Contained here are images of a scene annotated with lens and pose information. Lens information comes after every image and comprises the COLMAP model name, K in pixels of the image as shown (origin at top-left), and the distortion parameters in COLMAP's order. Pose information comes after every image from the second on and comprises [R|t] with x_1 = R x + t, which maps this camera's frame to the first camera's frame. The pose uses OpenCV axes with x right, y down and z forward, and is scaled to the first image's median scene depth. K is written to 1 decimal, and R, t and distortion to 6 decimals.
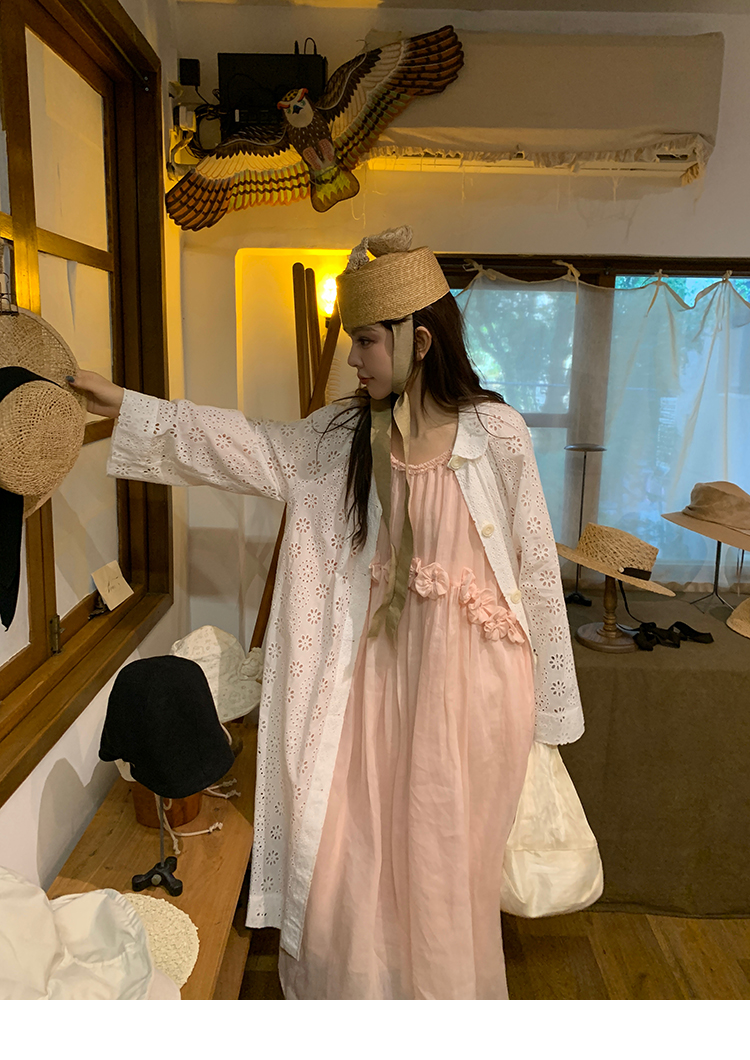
lens RADIAL K [[827.6, 0, 376.1], [0, 827.6, 483.9], [0, 0, 1]] dist [0.001044, 0.010432]
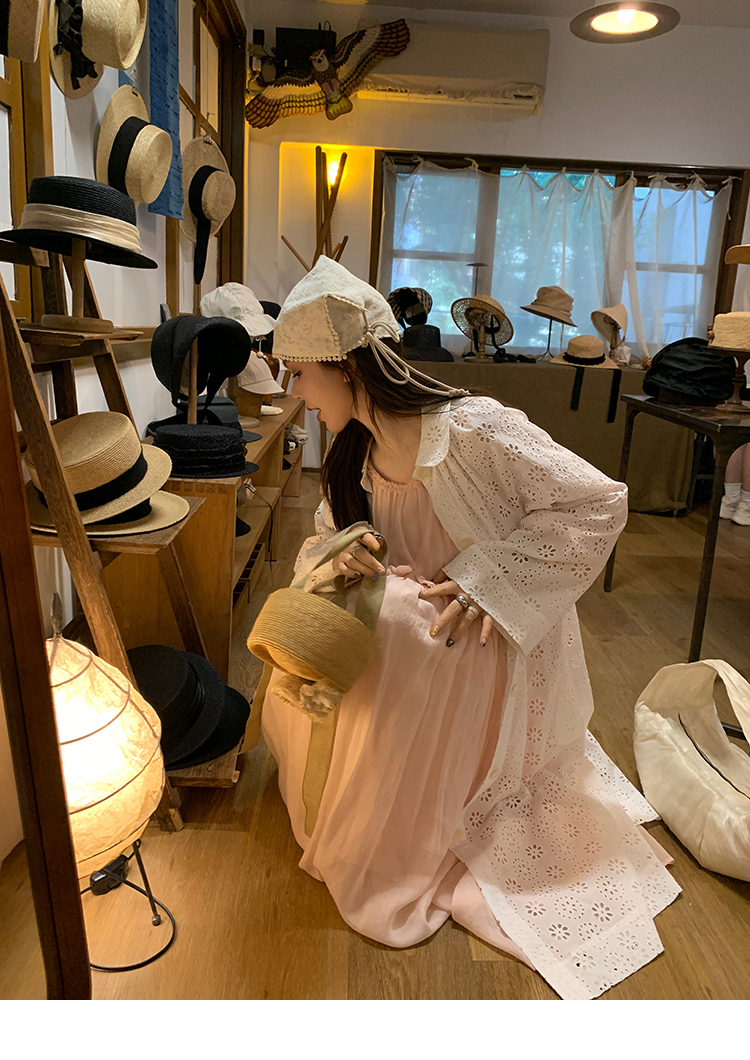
lens RADIAL K [[819.4, 0, 392.0], [0, 819.4, 494.6], [0, 0, 1]] dist [-0.051288, 0.086307]
pose [[0.998897, 0.022452, 0.041239, 0.011799], [-0.024853, 0.997969, 0.058661, 0.387155], [-0.039838, -0.059621, 0.997426, -0.840056]]
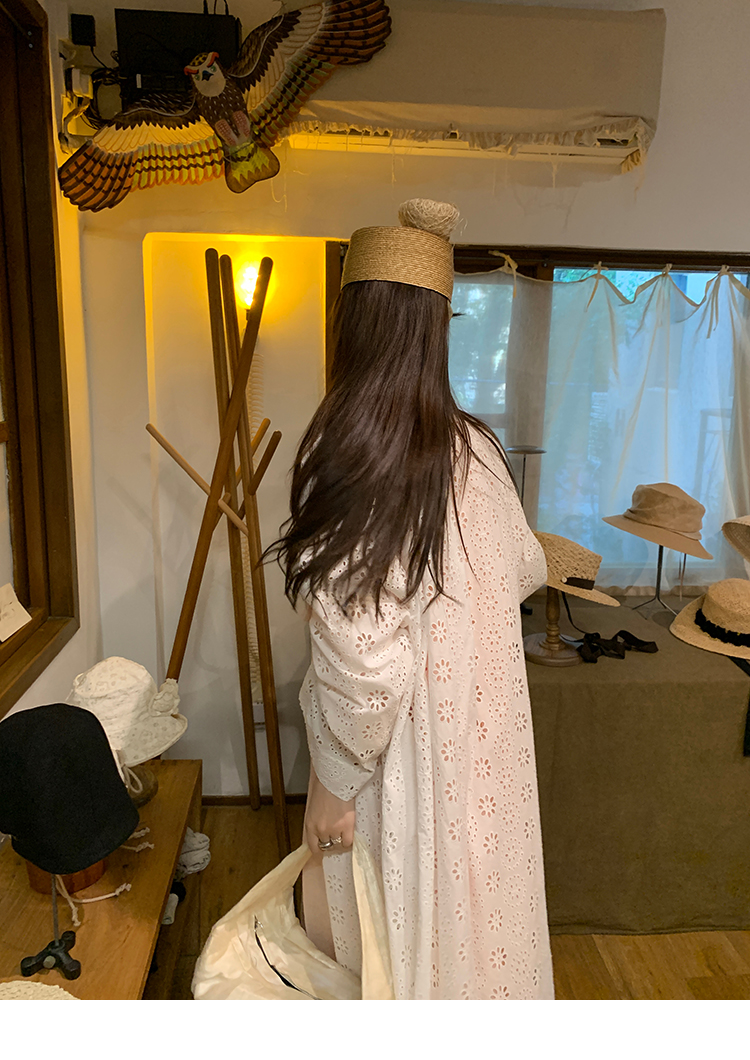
lens RADIAL K [[824.7, 0, 394.7], [0, 824.7, 496.5], [0, 0, 1]] dist [0.010614, 0.003572]
pose [[0.995010, -0.016059, 0.098478, 0.010821], [0.013856, 0.999639, 0.023012, -0.015377], [-0.098812, -0.021533, 0.994873, 0.078430]]
